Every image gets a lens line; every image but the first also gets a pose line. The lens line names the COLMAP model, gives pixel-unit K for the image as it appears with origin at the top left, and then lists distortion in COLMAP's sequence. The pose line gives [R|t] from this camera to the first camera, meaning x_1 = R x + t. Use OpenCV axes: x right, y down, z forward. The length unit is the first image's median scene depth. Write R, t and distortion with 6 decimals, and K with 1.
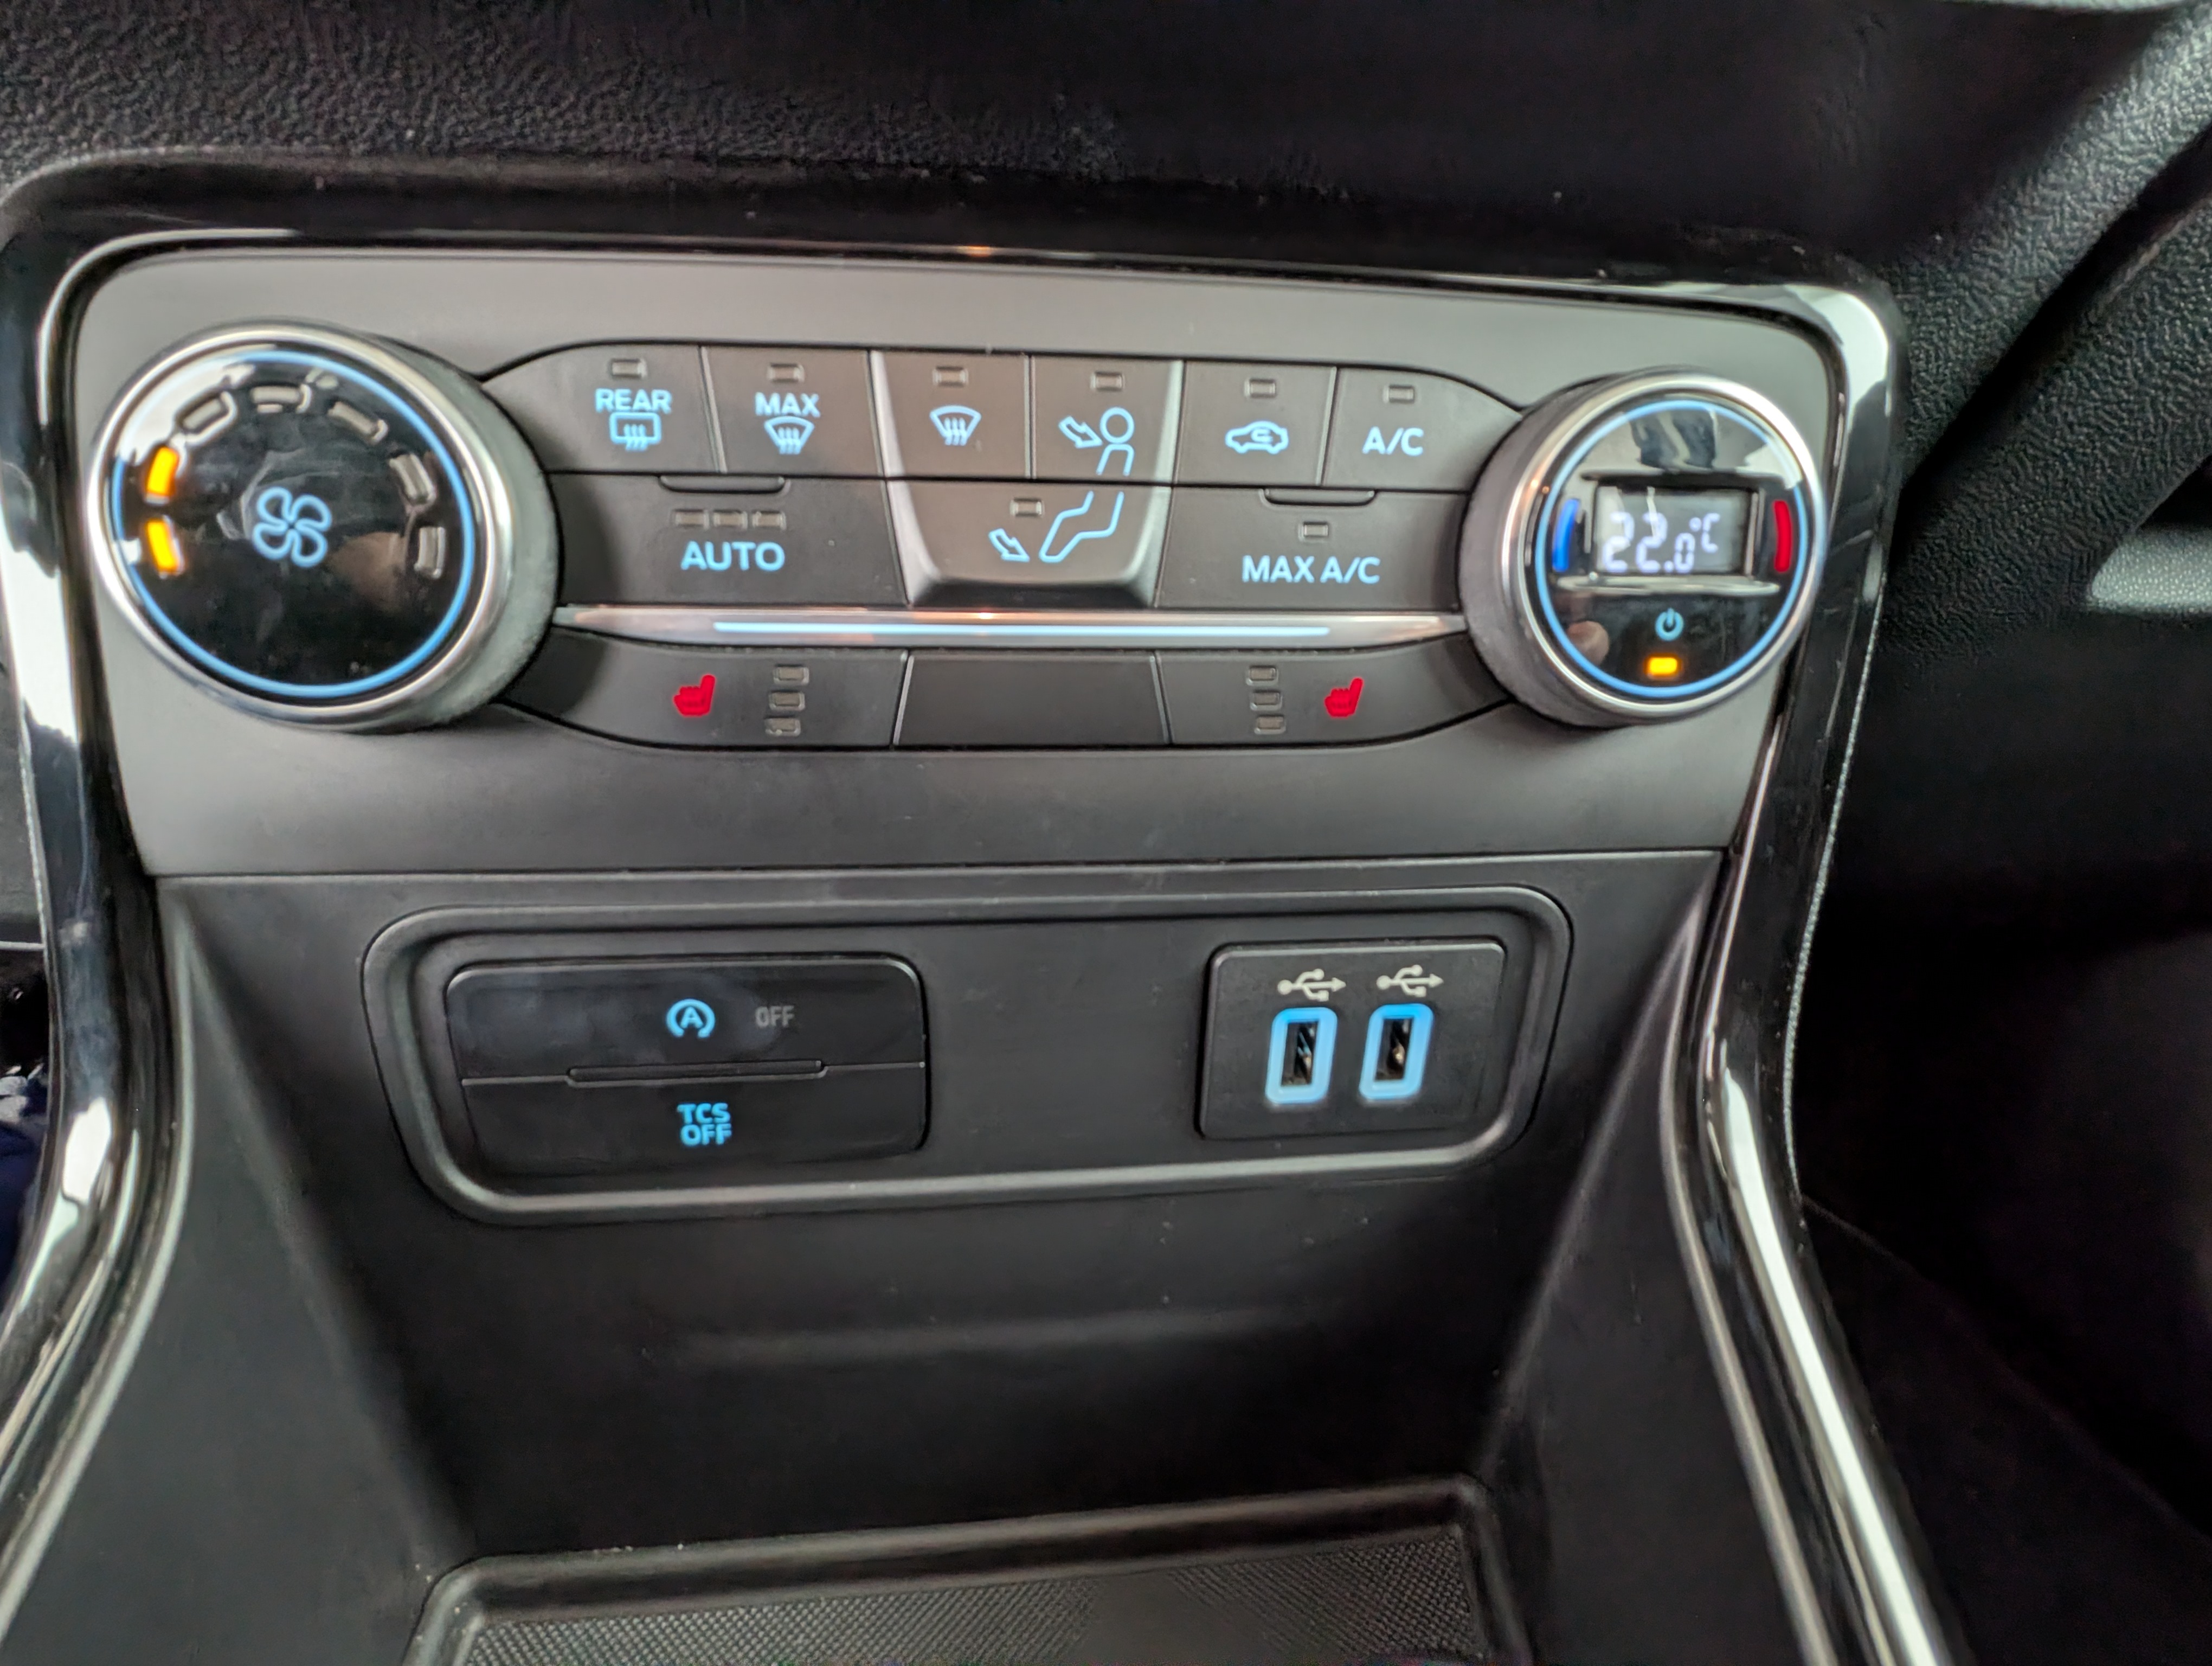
lens RADIAL K [[1032.6, 0, 1110.3], [0, 1032.6, 837.7], [0, 0, 1]] dist [-0.002553, 0.001406]
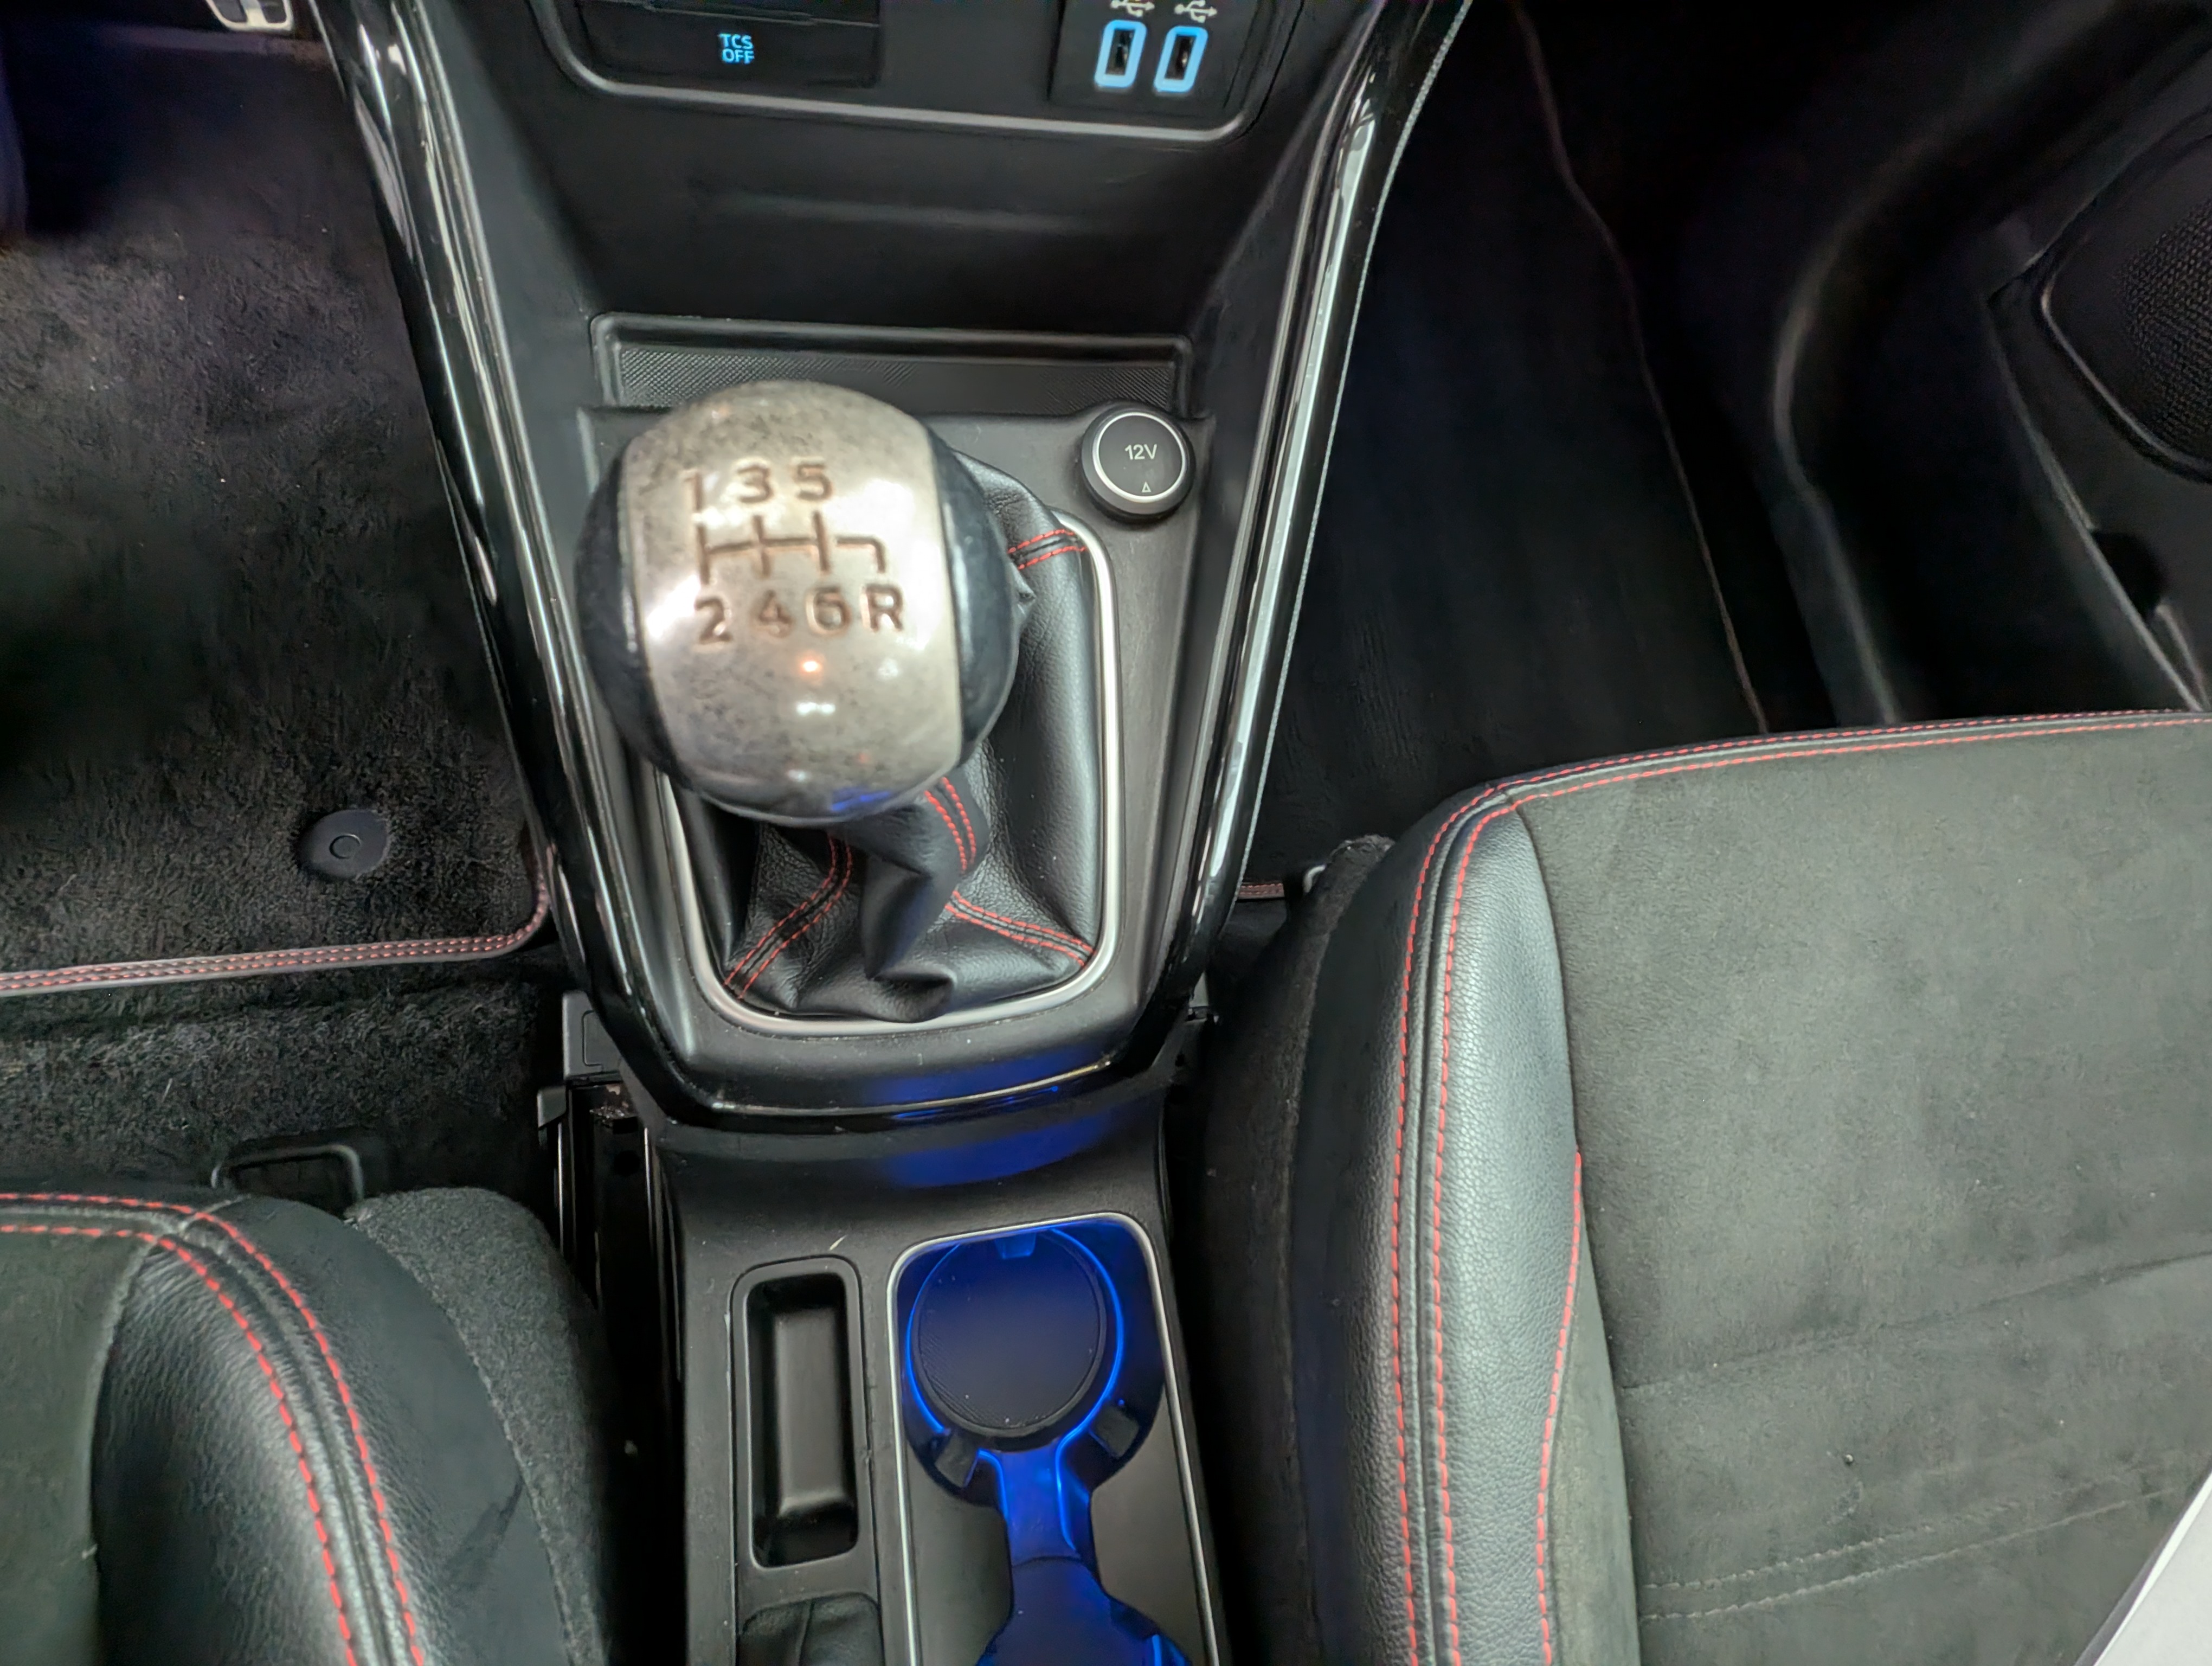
lens RADIAL K [[1032.6, 0, 1115.6], [0, 1032.6, 840.0], [0, 0, 1]] dist [-0.002553, 0.001406]
pose [[0.984576, 0.030520, 0.172277, -0.054303], [-0.159430, 0.562067, 0.811580, -0.379166], [-0.072062, -0.826528, 0.558264, -0.841384]]
